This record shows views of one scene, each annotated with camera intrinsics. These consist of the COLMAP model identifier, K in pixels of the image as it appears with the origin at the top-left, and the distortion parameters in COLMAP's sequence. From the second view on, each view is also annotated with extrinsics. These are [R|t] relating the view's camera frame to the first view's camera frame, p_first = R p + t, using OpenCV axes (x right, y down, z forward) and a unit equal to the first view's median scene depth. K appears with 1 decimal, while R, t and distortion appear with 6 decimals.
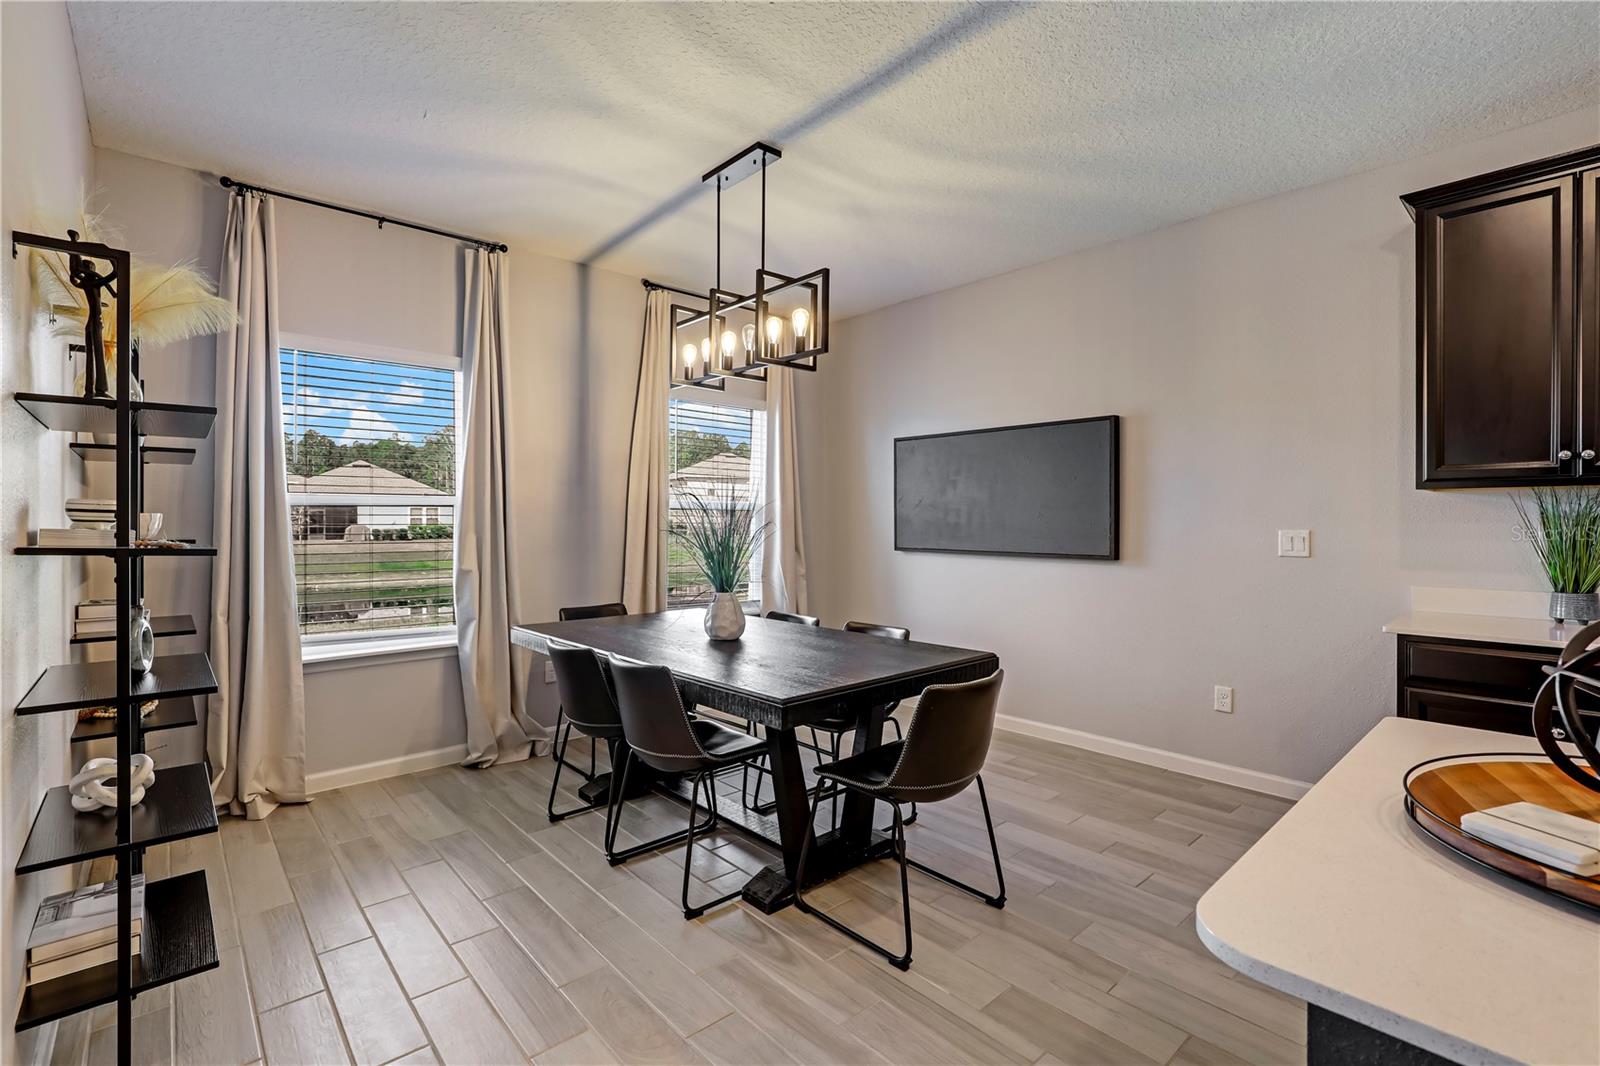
lens RADIAL K [[733.1, 0, 805.9], [0, 733.1, 525.0], [0, 0, 1]] dist [-0.008390, -0.000044]
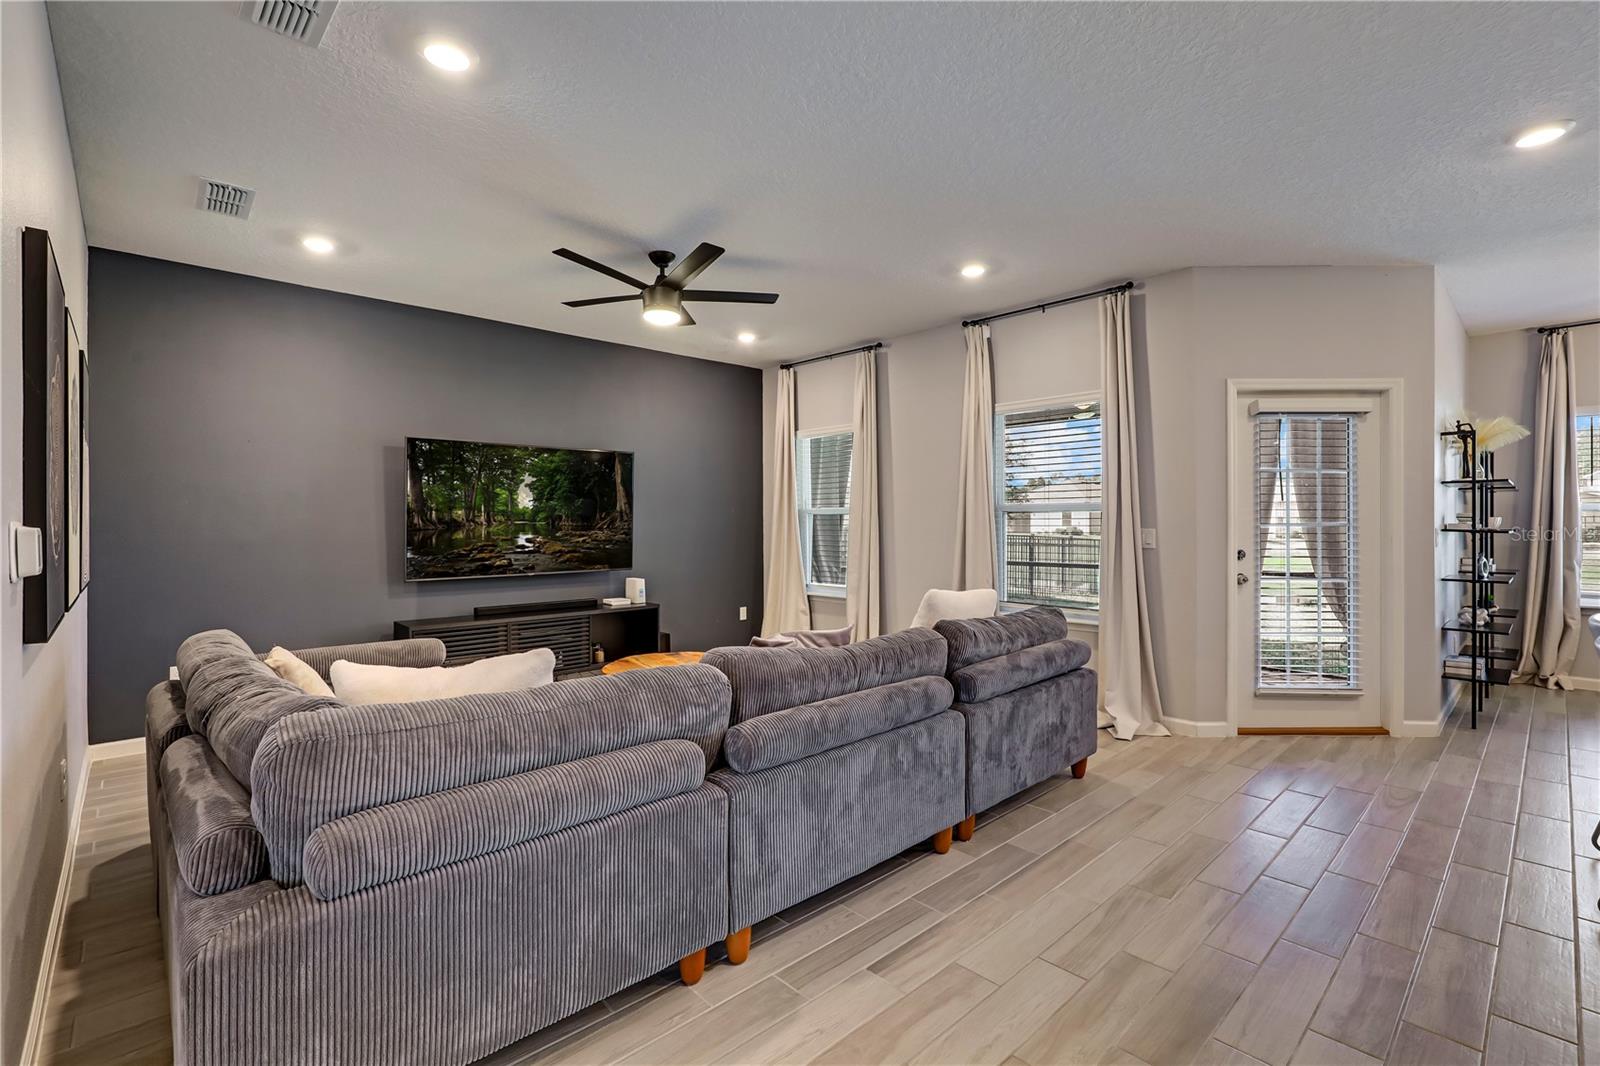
lens RADIAL K [[723.7, 0, 804.6], [0, 723.7, 523.0], [0, 0, 1]] dist [-0.014086, 0.000719]
pose [[0.030571, -0.002477, -0.999530, 0.850986], [-0.000731, 0.999997, -0.002501, 0.004599], [0.999532, 0.000807, 0.030569, -0.815969]]
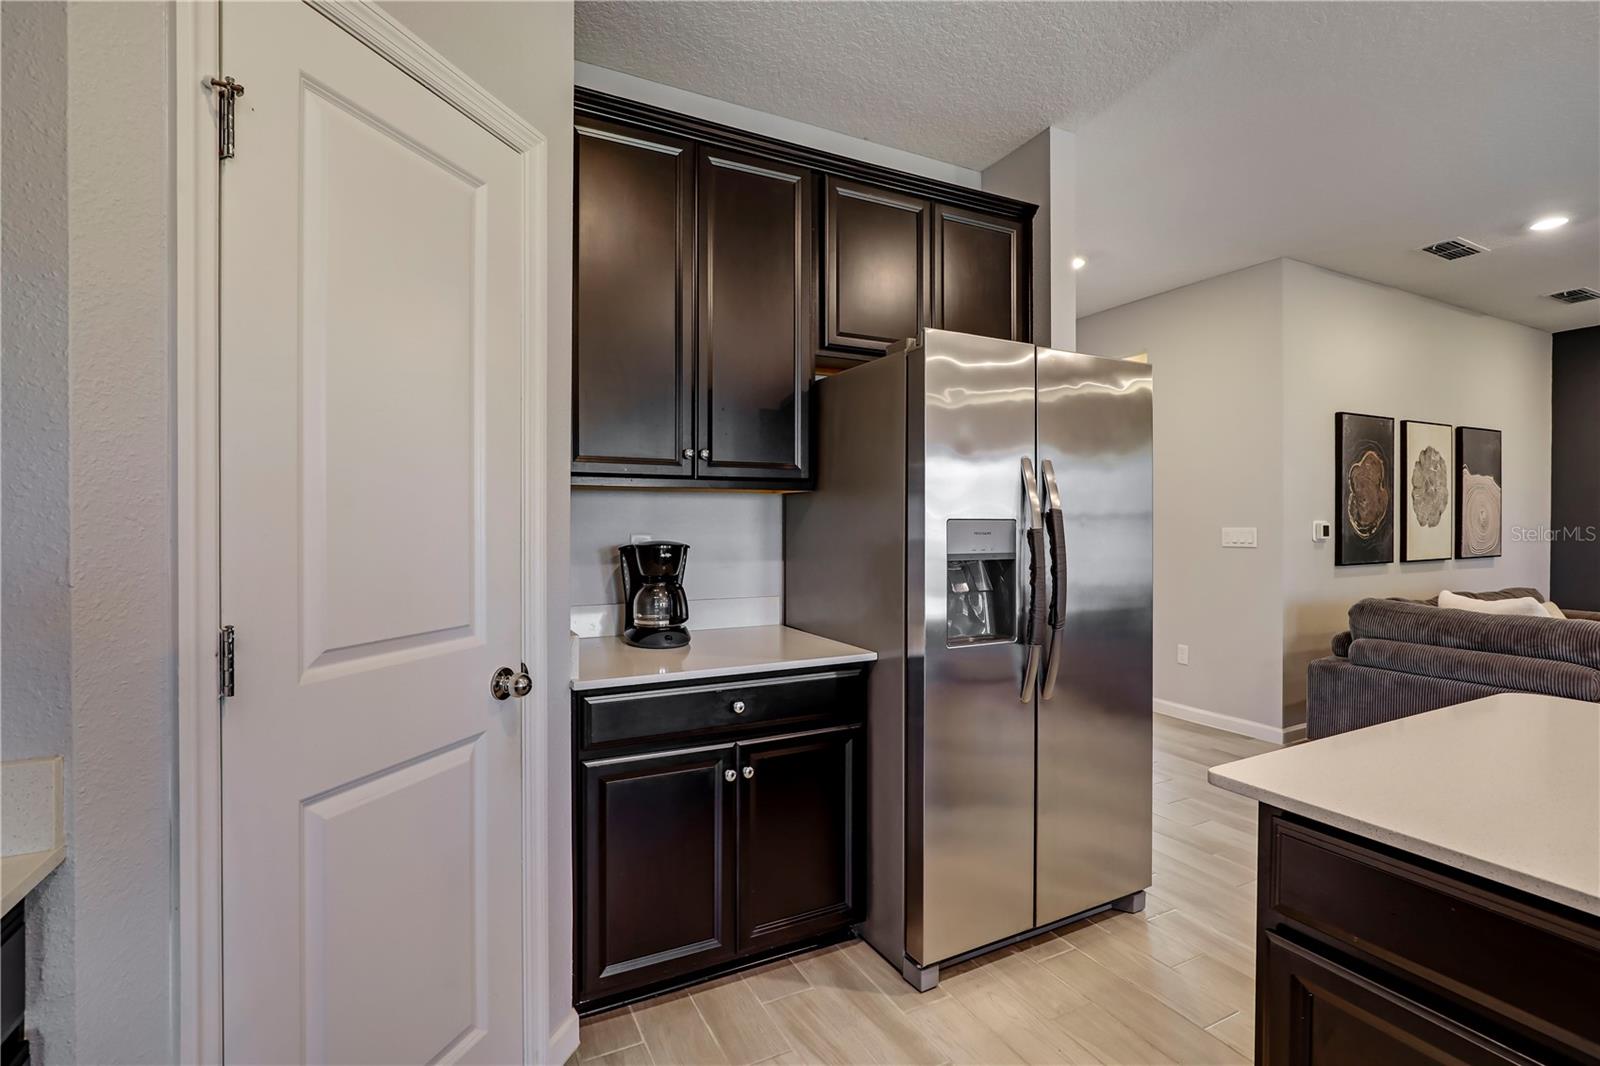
lens RADIAL K [[739.4, 0, 798.0], [0, 739.4, 522.7], [0, 0, 1]] dist [-0.012225, 0.000459]
pose [[-0.967892, -0.003672, 0.251339, 0.966948], [-0.001891, 0.999971, 0.007327, -0.000473], [-0.251359, 0.006616, -0.967871, 0.218402]]
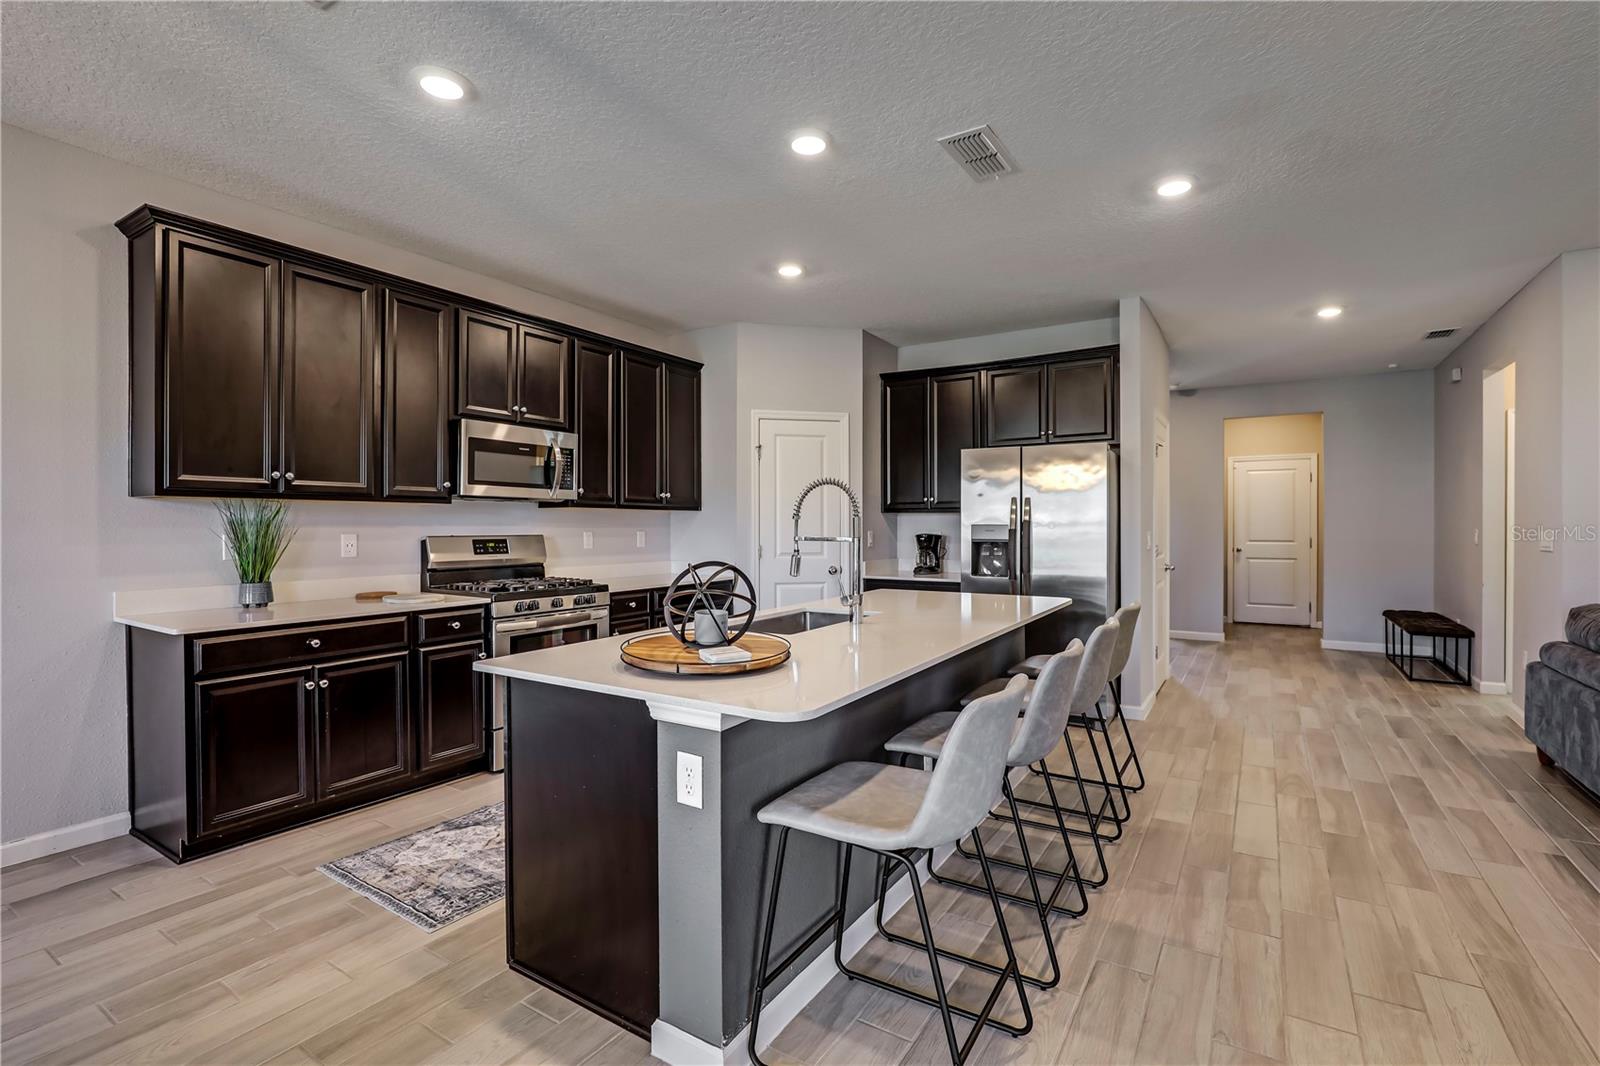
lens RADIAL K [[723.7, 0, 804.6], [0, 723.7, 523.0], [0, 0, 1]] dist [-0.014086, 0.000719]
pose [[-0.274926, 0.002470, 0.961462, -0.326890], [0.005587, 0.999984, -0.000972, -0.003258], [-0.961449, 0.005105, -0.274935, 0.334258]]
